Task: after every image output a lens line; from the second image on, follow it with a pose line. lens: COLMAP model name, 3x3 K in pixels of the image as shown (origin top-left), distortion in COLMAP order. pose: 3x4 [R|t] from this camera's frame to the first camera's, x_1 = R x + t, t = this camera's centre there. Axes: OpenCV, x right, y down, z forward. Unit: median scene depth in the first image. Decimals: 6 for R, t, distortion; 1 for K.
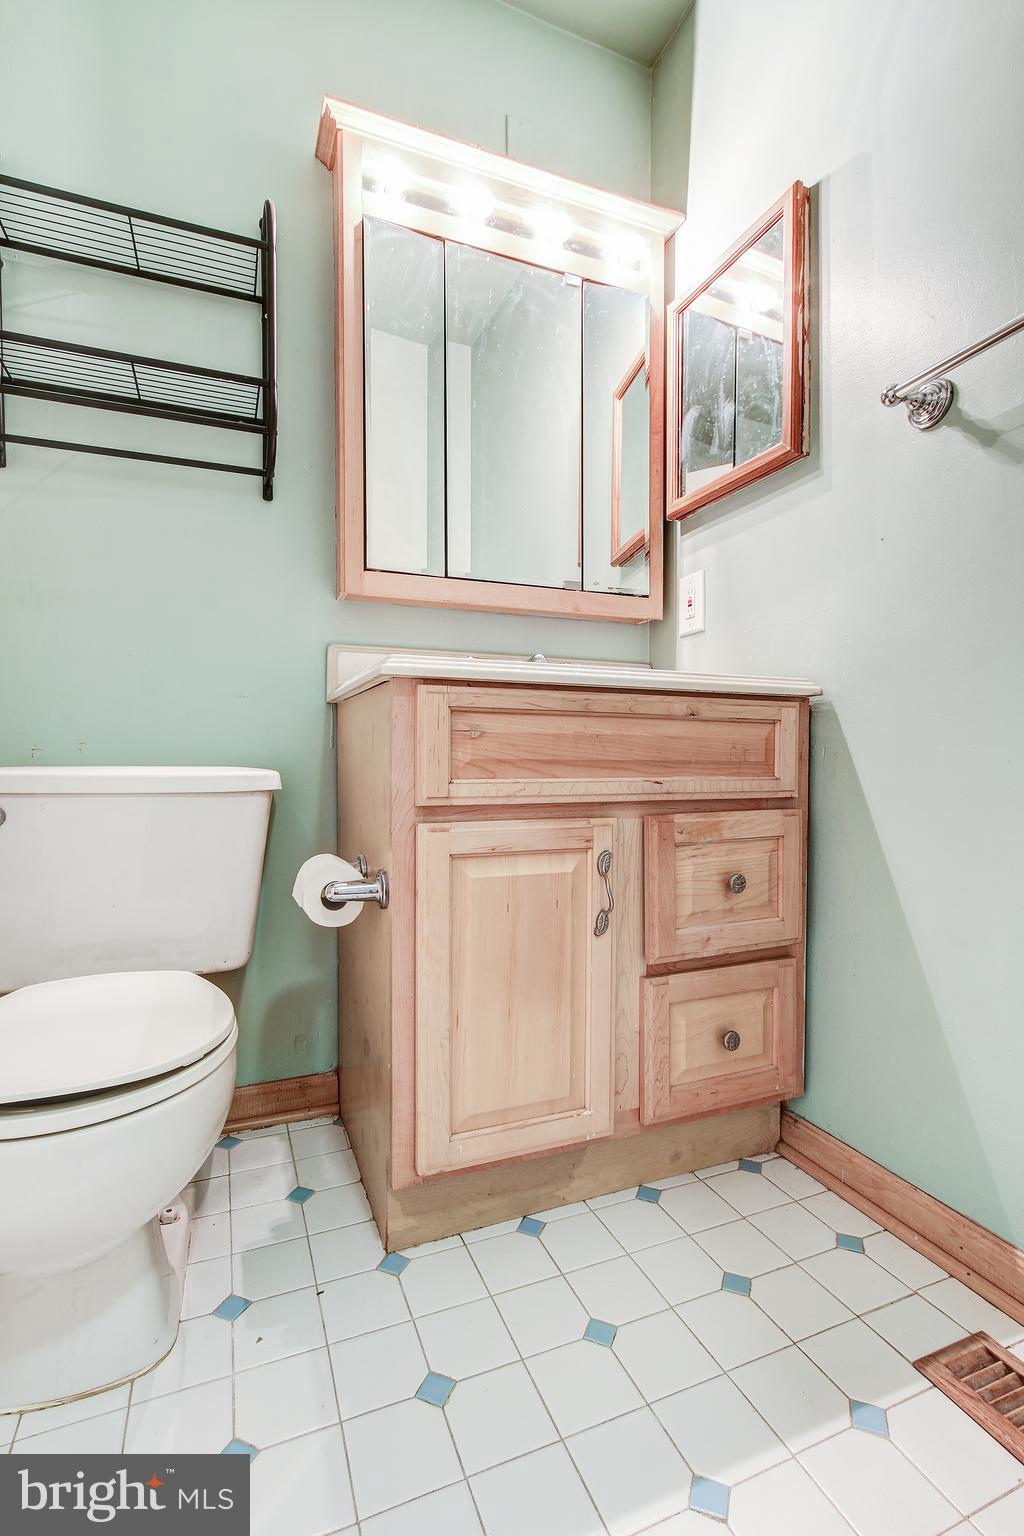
lens RADIAL K [[702.6, 0, 508.9], [0, 702.6, 770.7], [0, 0, 1]] dist [-0.009154, 0.005327]
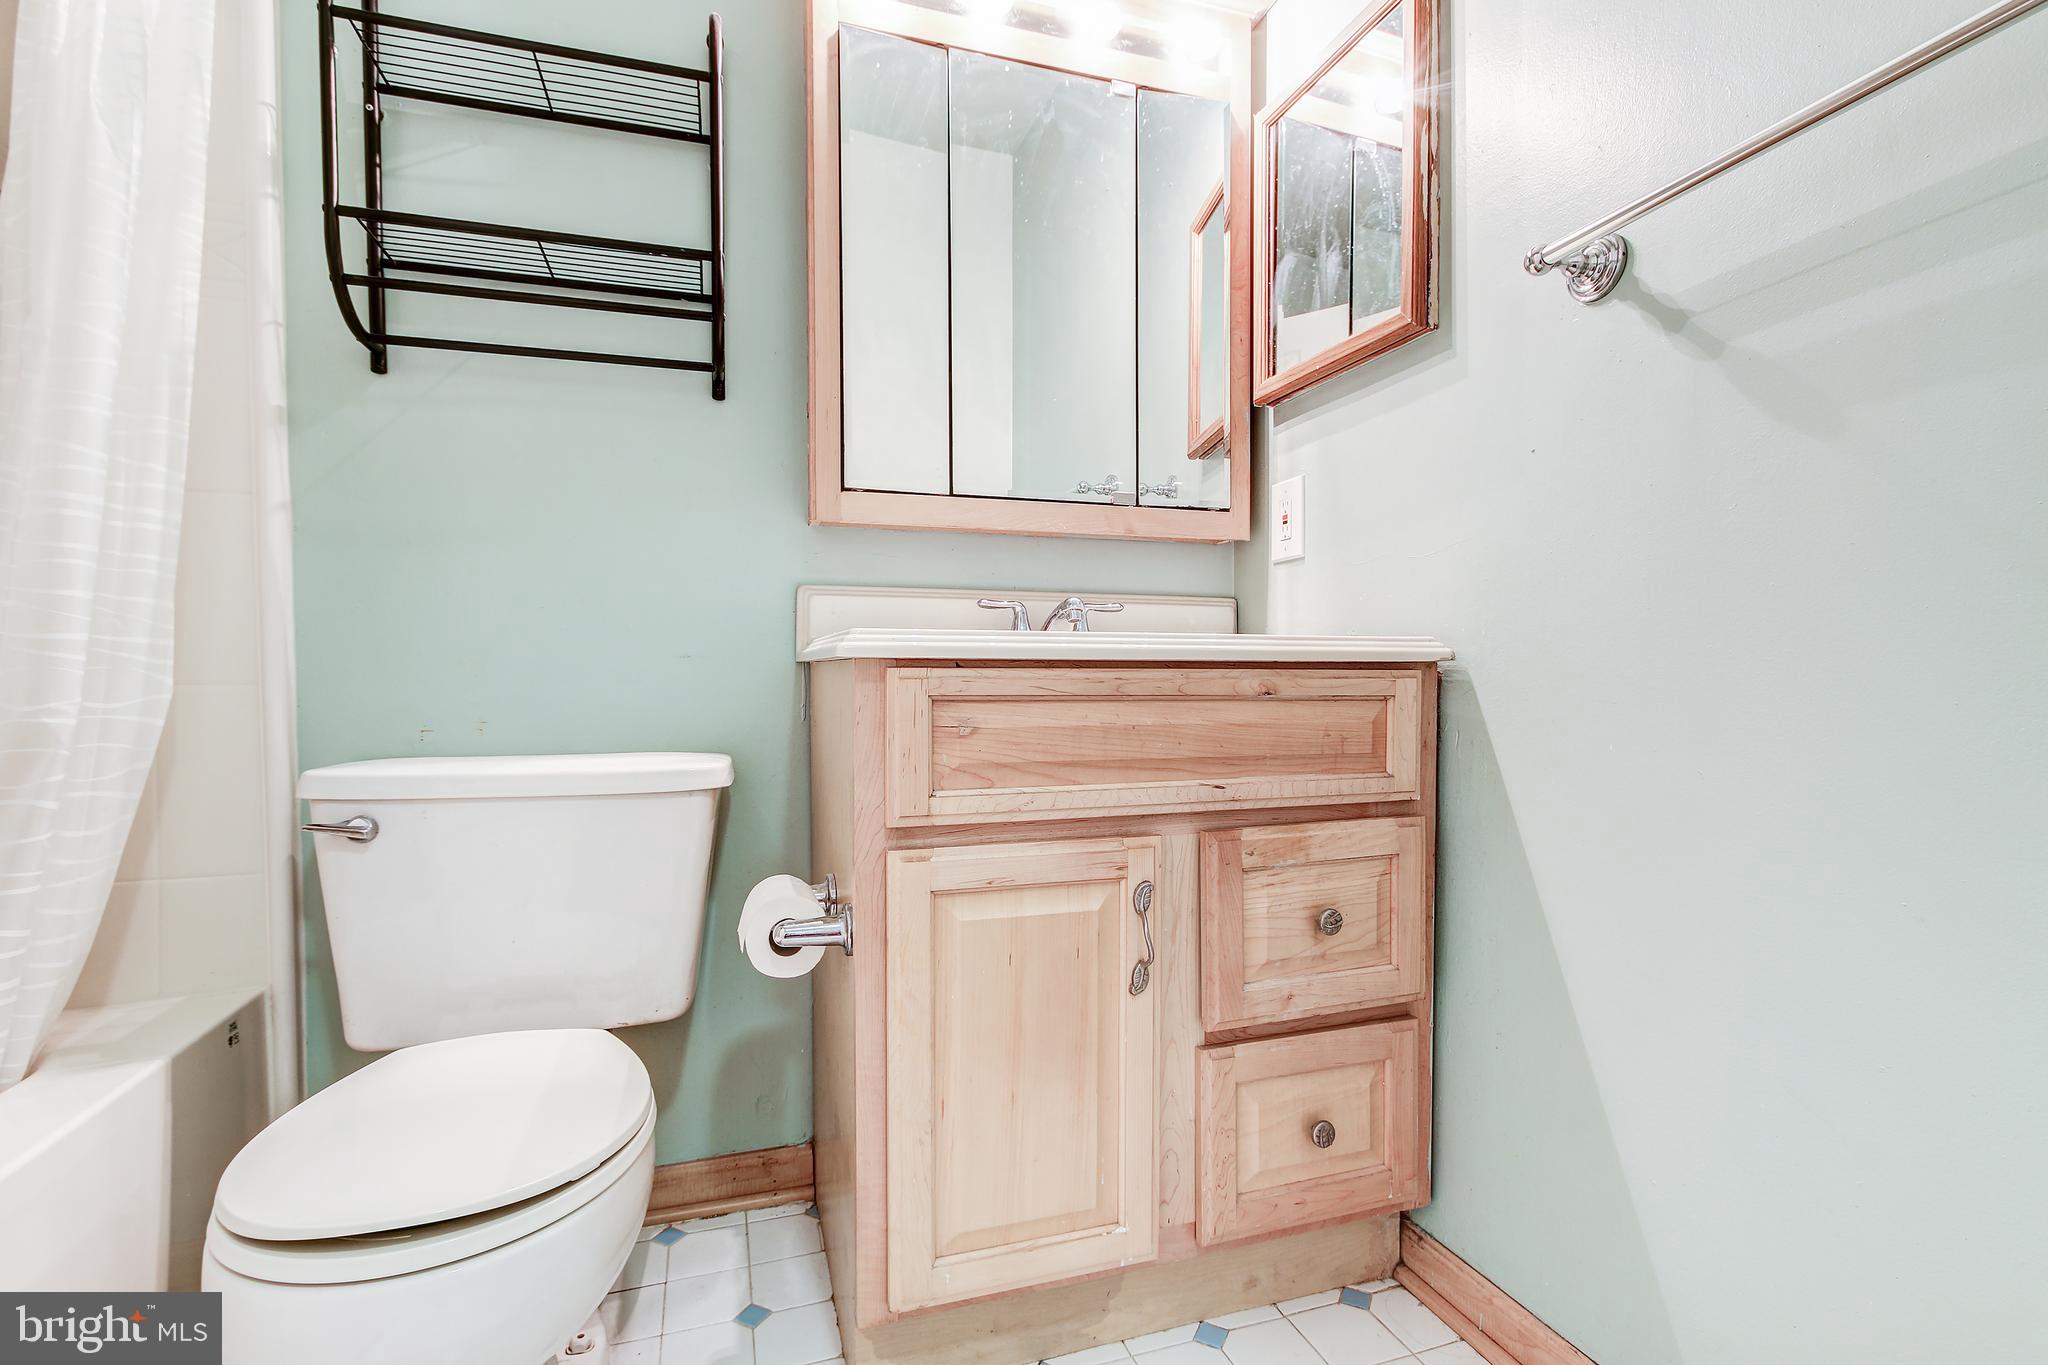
lens RADIAL K [[936.8, 0, 1026.1], [0, 936.8, 695.5], [0, 0, 1]] dist [-0.009154, 0.005327]
pose [[0.997707, -0.001194, -0.067666, 0.070059], [0.001418, 0.999994, 0.003253, -0.076169], [0.067662, -0.003341, 0.997703, 0.000532]]
